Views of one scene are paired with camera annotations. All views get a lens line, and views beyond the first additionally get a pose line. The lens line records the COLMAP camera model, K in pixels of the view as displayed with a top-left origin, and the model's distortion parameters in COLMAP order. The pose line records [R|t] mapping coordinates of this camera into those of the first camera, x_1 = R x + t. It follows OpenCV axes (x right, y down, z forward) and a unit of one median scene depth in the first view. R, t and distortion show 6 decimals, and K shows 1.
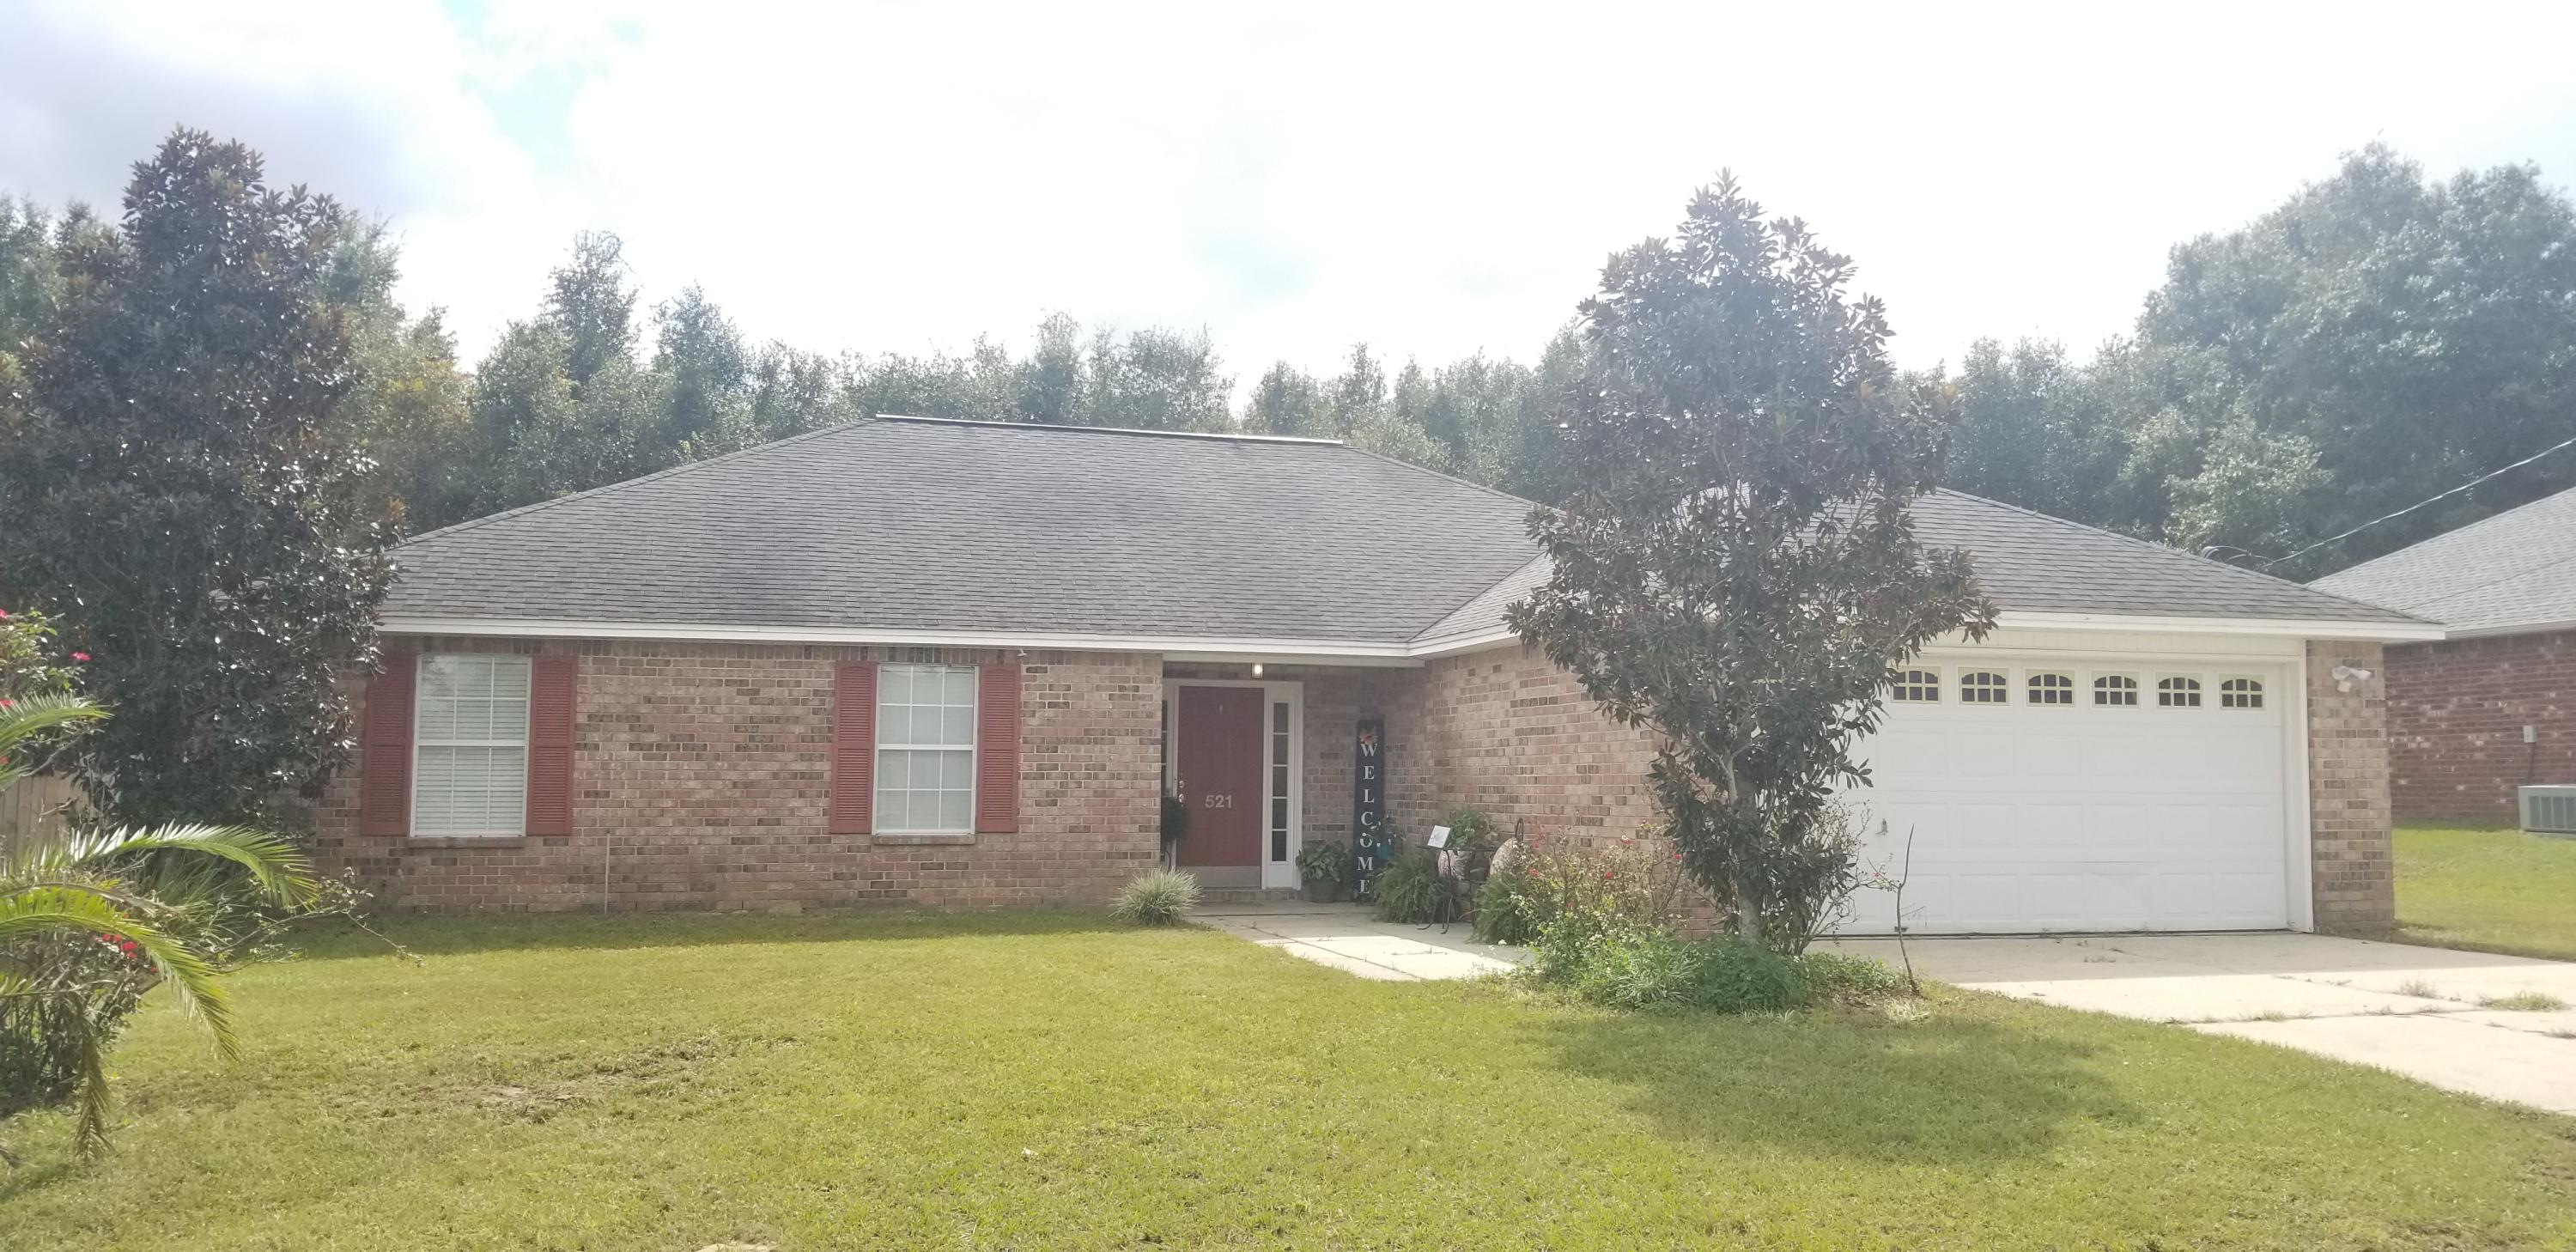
lens RADIAL K [[2036.4, 0, 1293.7], [0, 2036.4, 609.7], [0, 0, 1]] dist [0.054599, -0.068522]
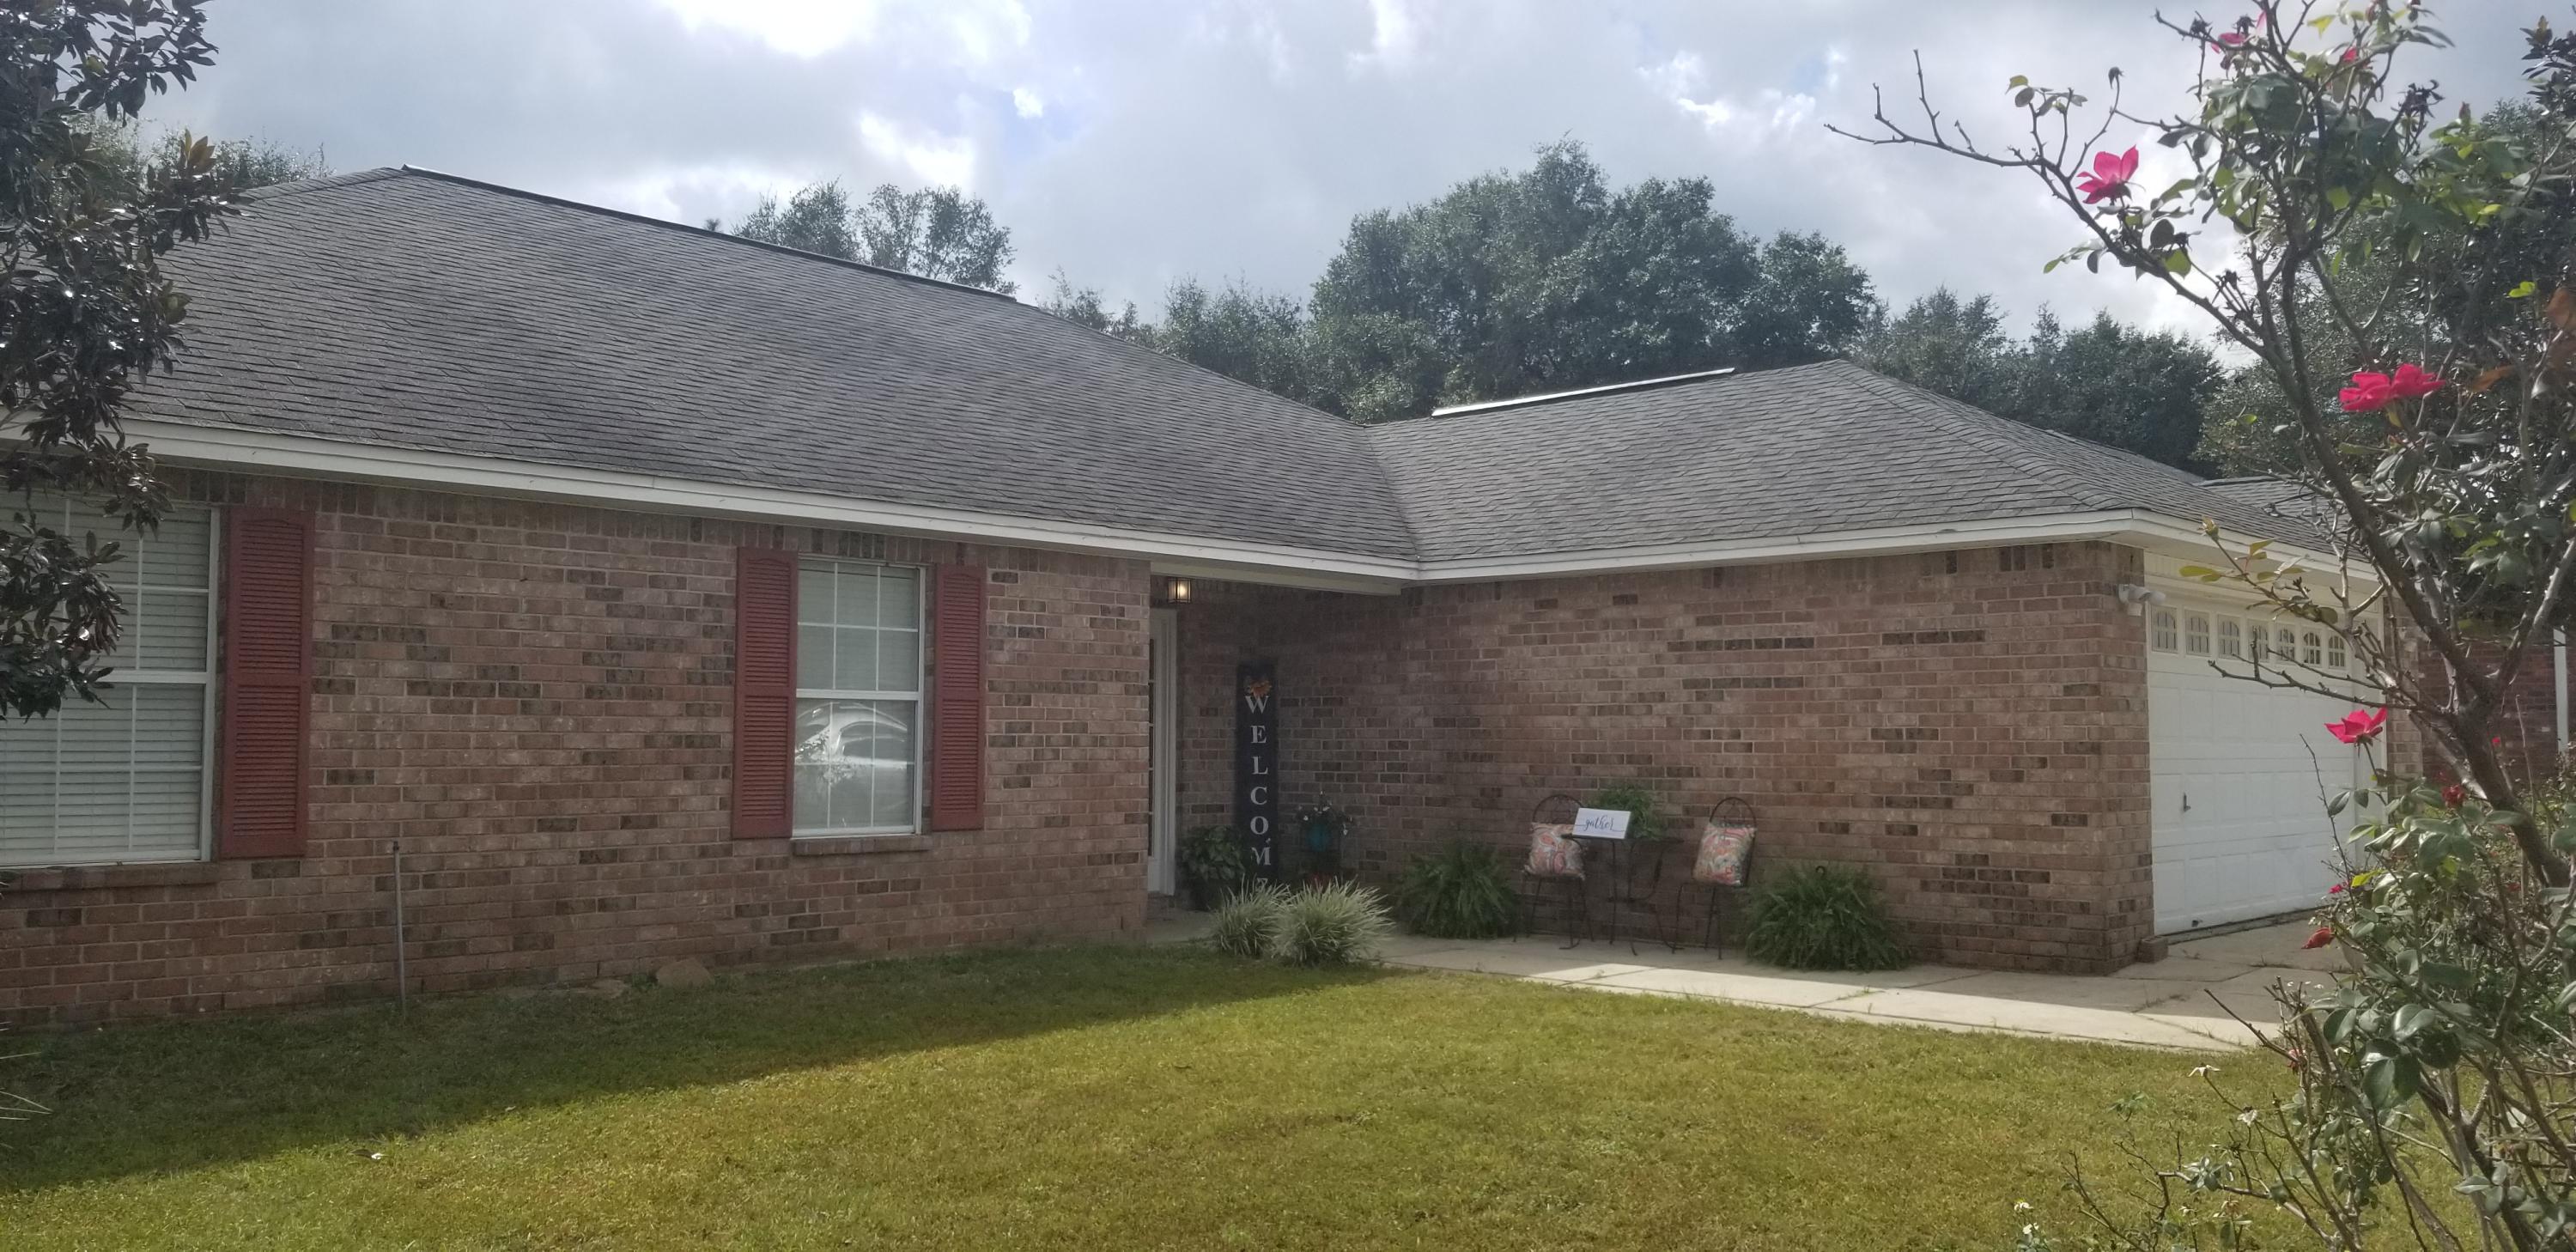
lens RADIAL K [[2036.4, 0, 1269.6], [0, 2036.4, 631.9], [0, 0, 1]] dist [0.054599, -0.068522]
pose [[0.857585, 0.026550, 0.513657, -0.396342], [-0.043906, 0.998800, 0.021679, 0.030031], [-0.512466, -0.041145, 0.857721, 0.414335]]
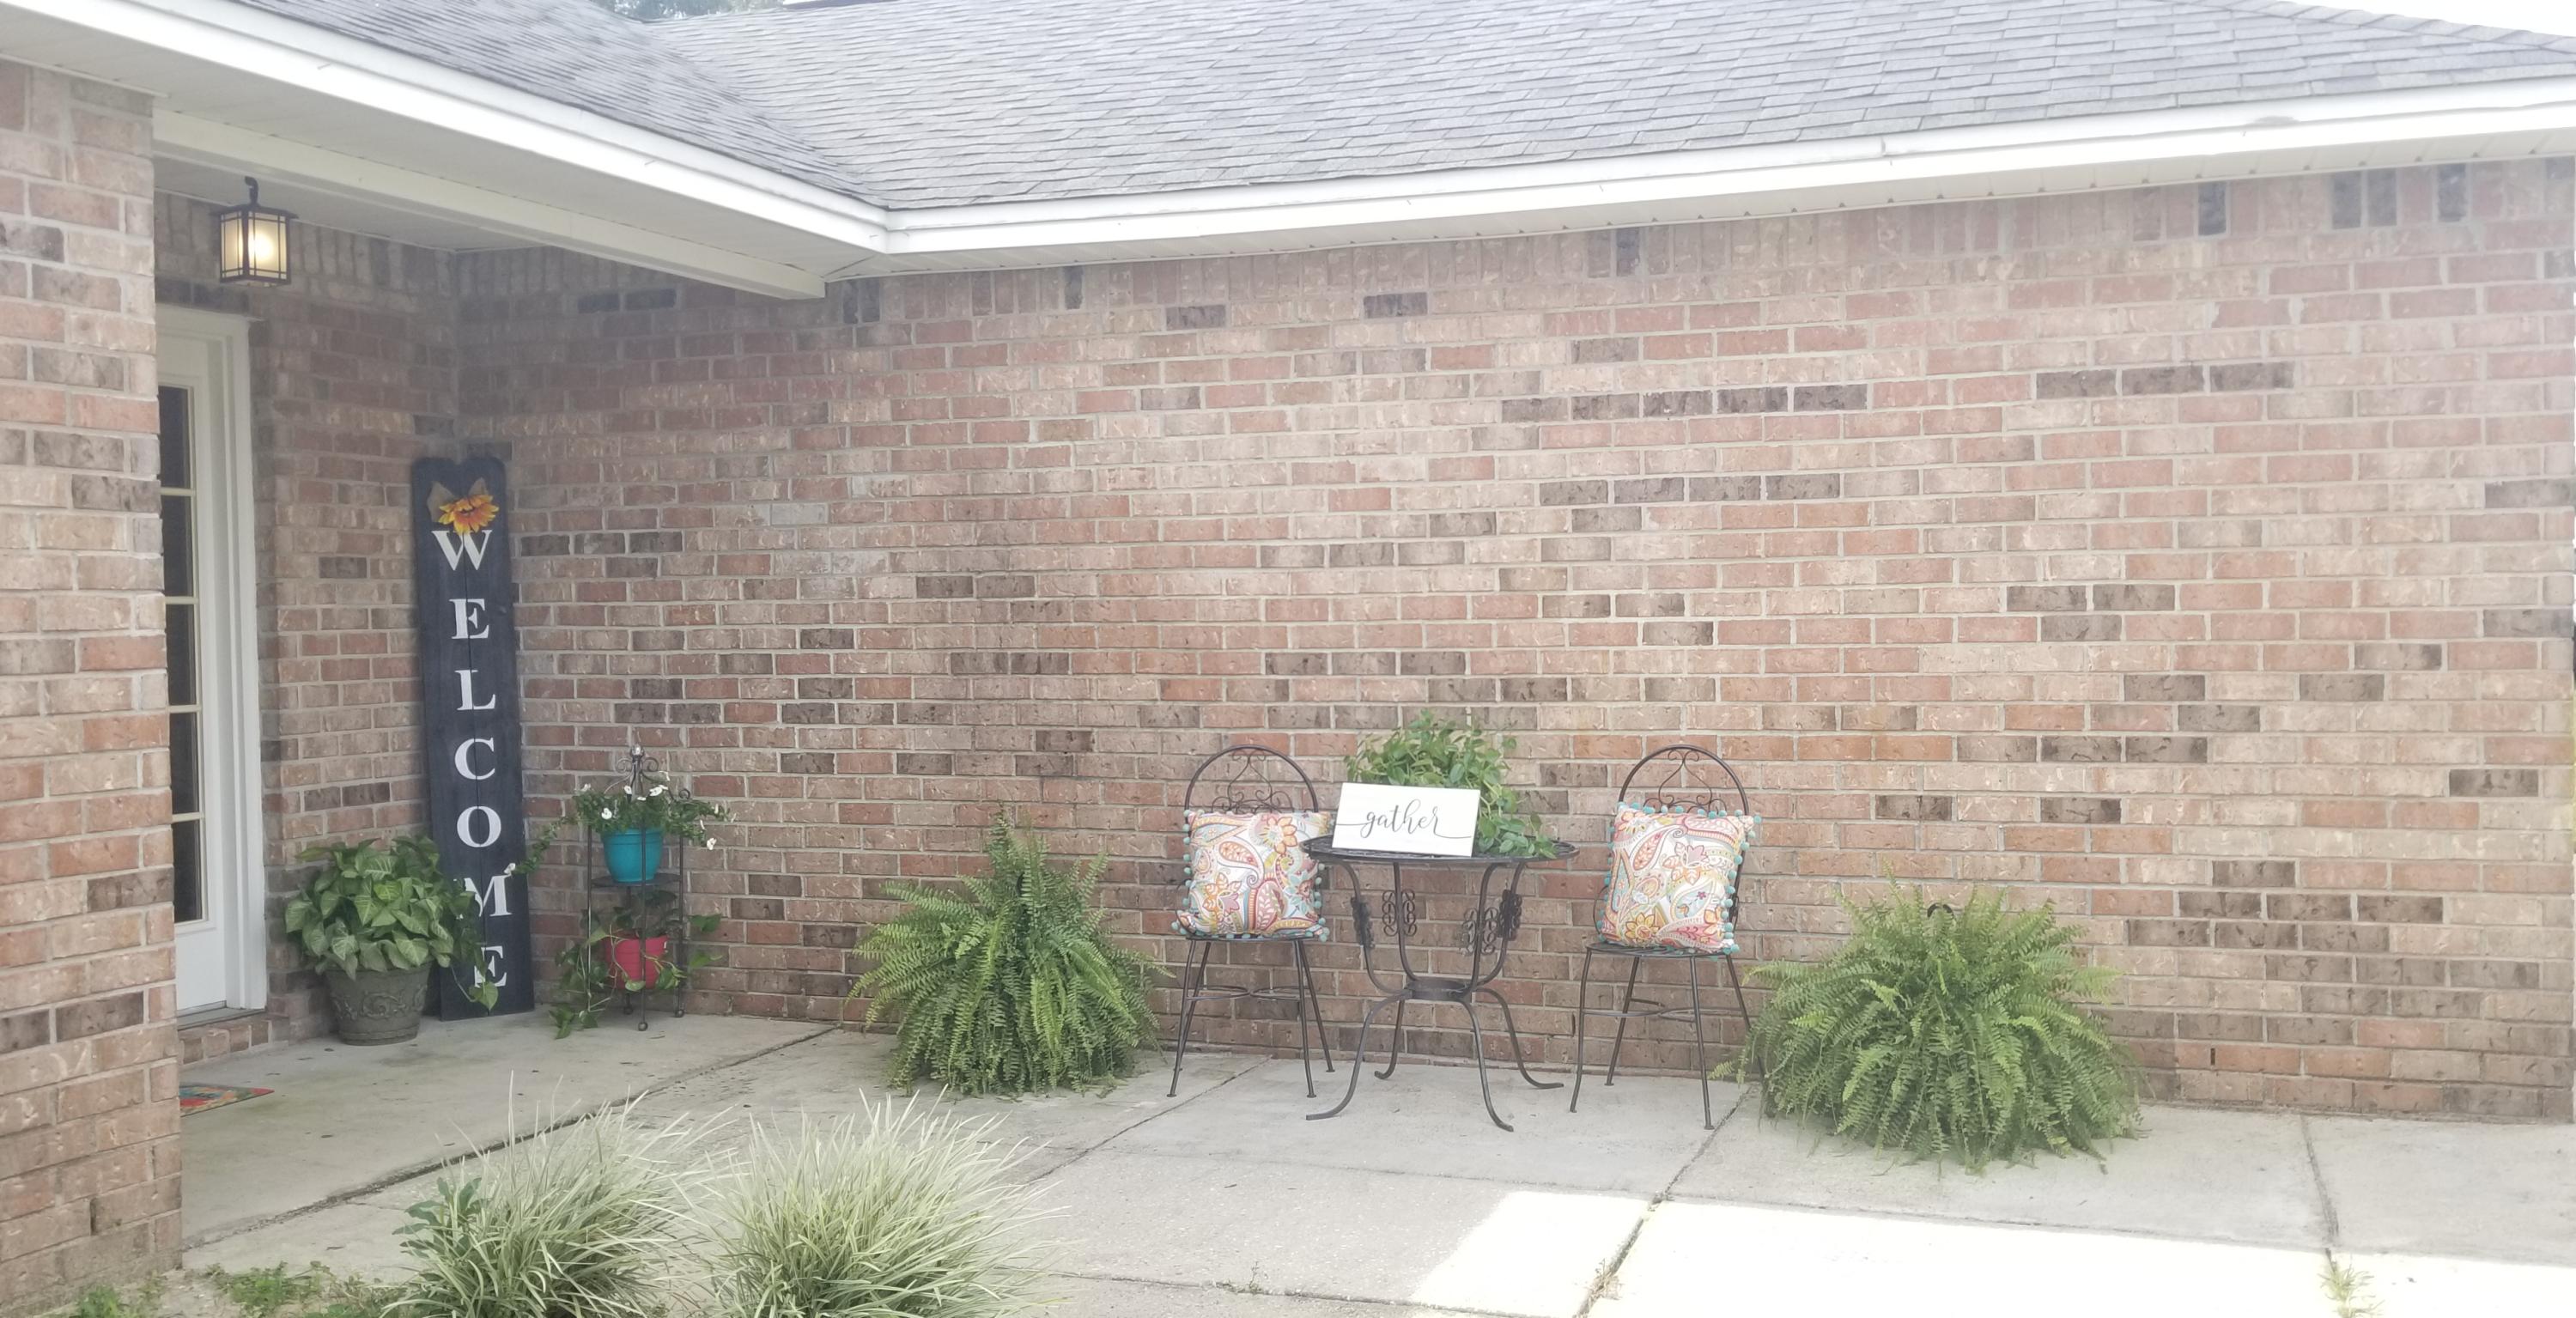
lens RADIAL K [[2198.2, 0, 1394.1], [0, 2198.2, 675.0], [0, 0, 1]] dist [0.056334, -0.053415]
pose [[0.564123, -0.037941, 0.824819, -0.198924], [-0.055833, 0.994904, 0.083951, 0.058517], [-0.823801, -0.093411, 0.559130, 0.782825]]
